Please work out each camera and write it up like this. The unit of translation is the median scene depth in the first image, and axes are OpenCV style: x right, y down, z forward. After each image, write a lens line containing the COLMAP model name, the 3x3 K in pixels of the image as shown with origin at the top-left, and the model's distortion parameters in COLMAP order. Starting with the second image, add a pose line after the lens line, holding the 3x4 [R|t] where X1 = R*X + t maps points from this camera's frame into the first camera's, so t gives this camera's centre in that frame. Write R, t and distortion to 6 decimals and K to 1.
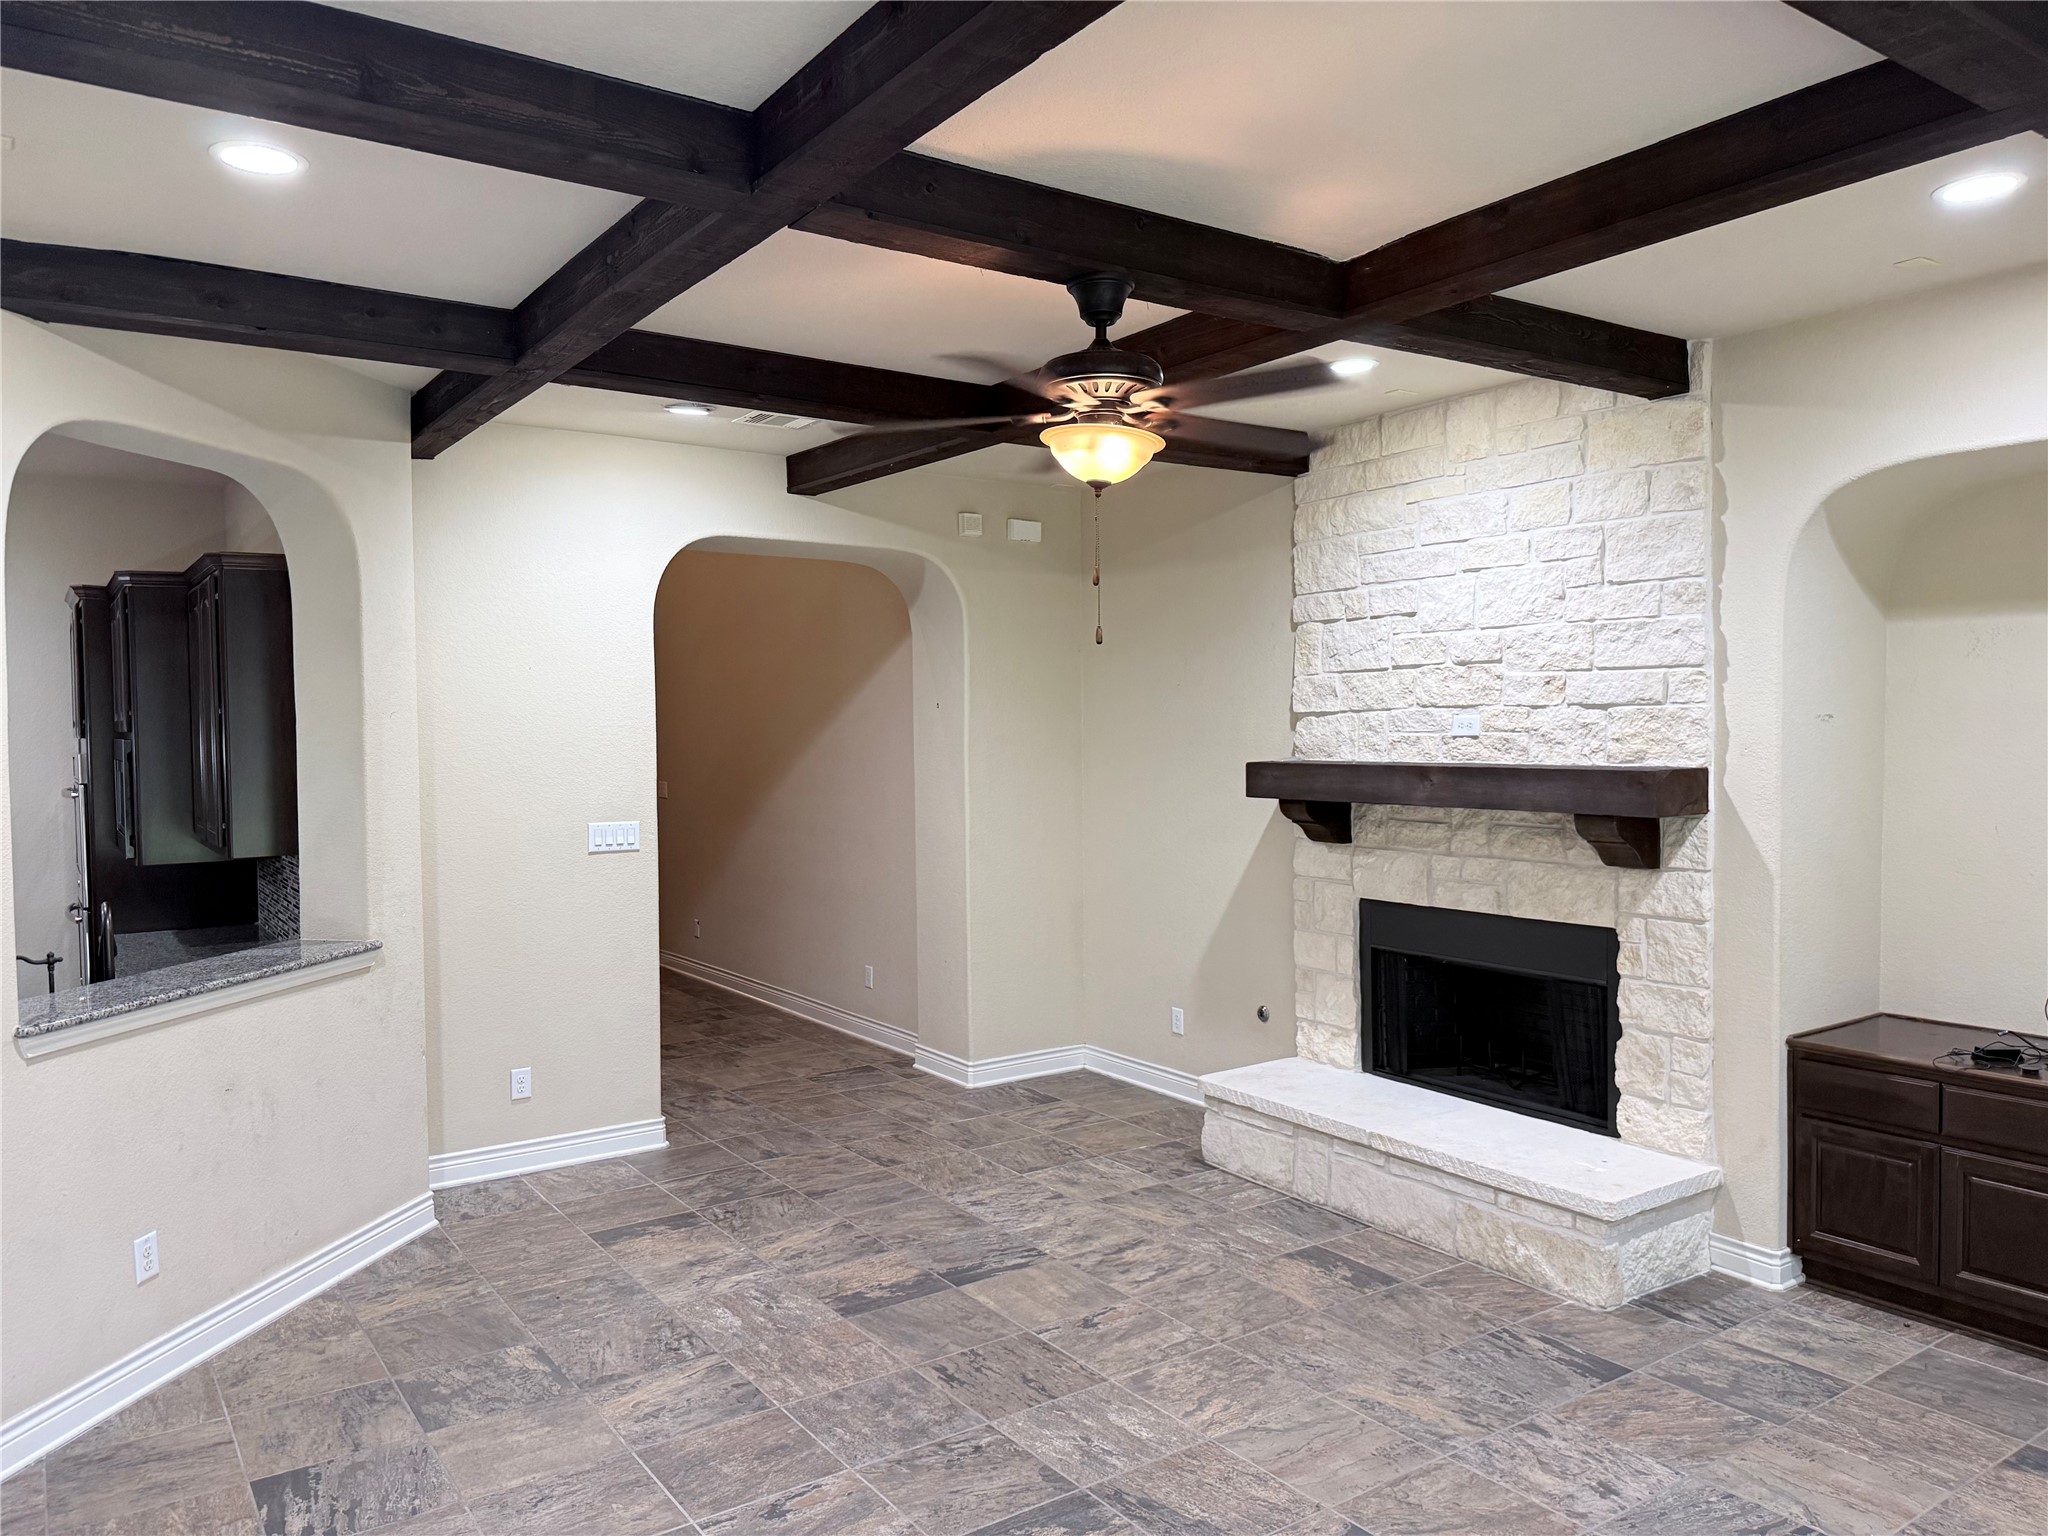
lens RADIAL K [[1450.2, 0, 989.9], [0, 1450.2, 750.6], [0, 0, 1]] dist [0.069744, -0.079021]
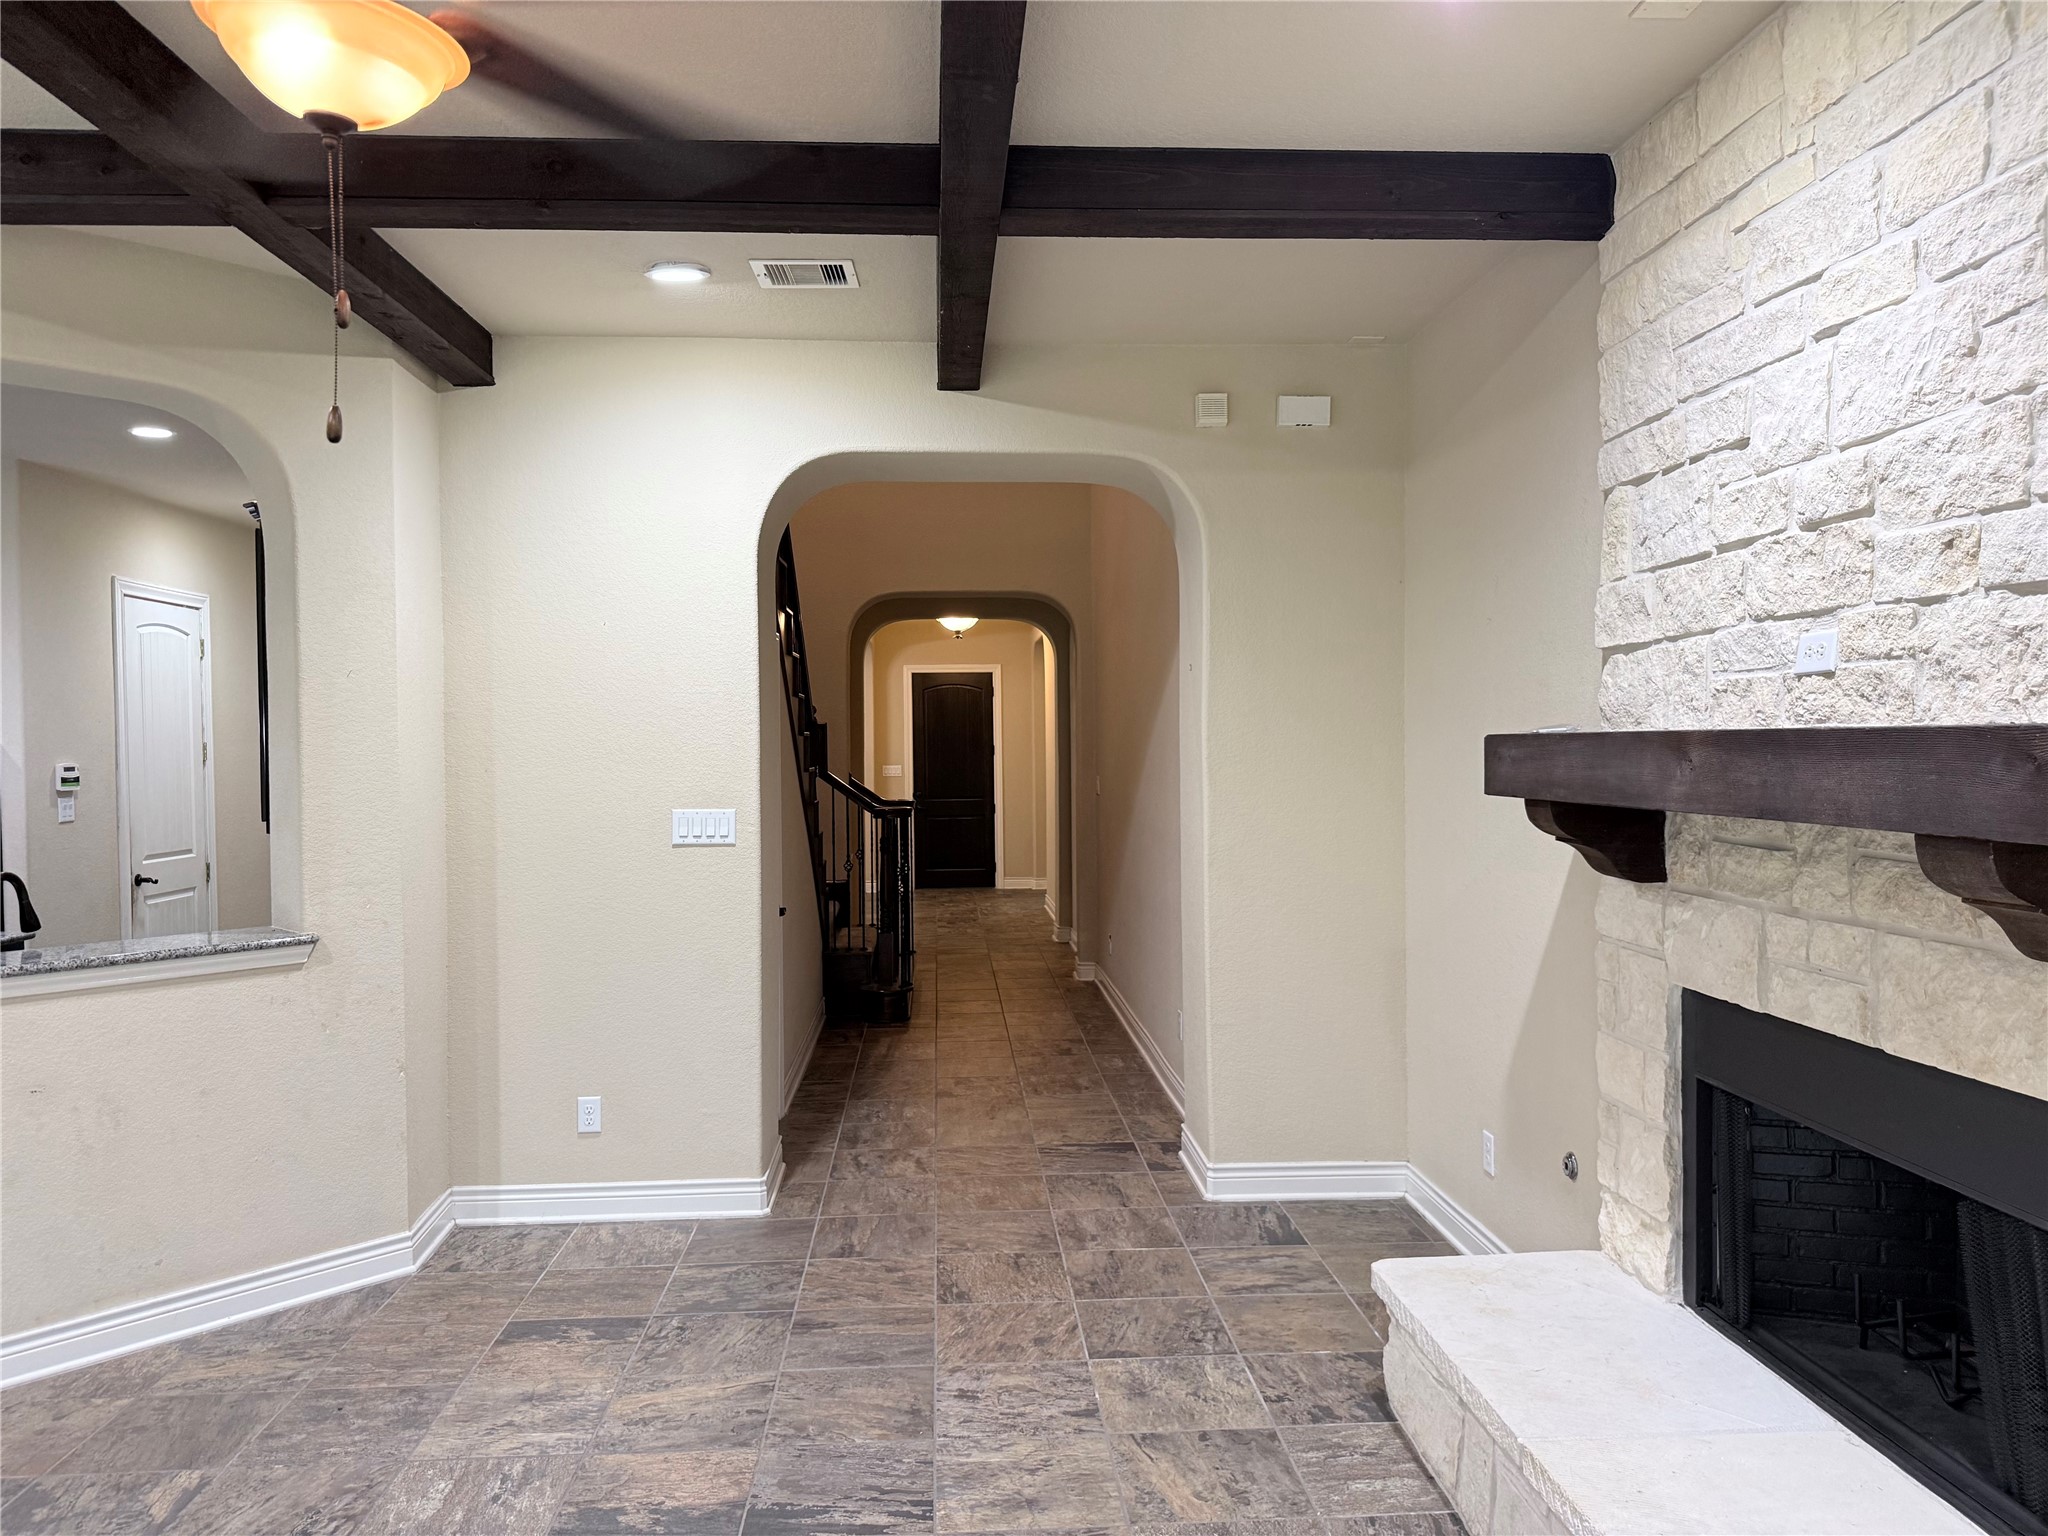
lens RADIAL K [[1450.2, 0, 979.9], [0, 1450.2, 745.3], [0, 0, 1]] dist [0.069744, -0.079021]
pose [[0.854579, 0.003105, -0.519312, 0.329190], [-0.007517, 0.999951, -0.006391, 0.018793], [0.519267, 0.009365, 0.854561, 0.415369]]
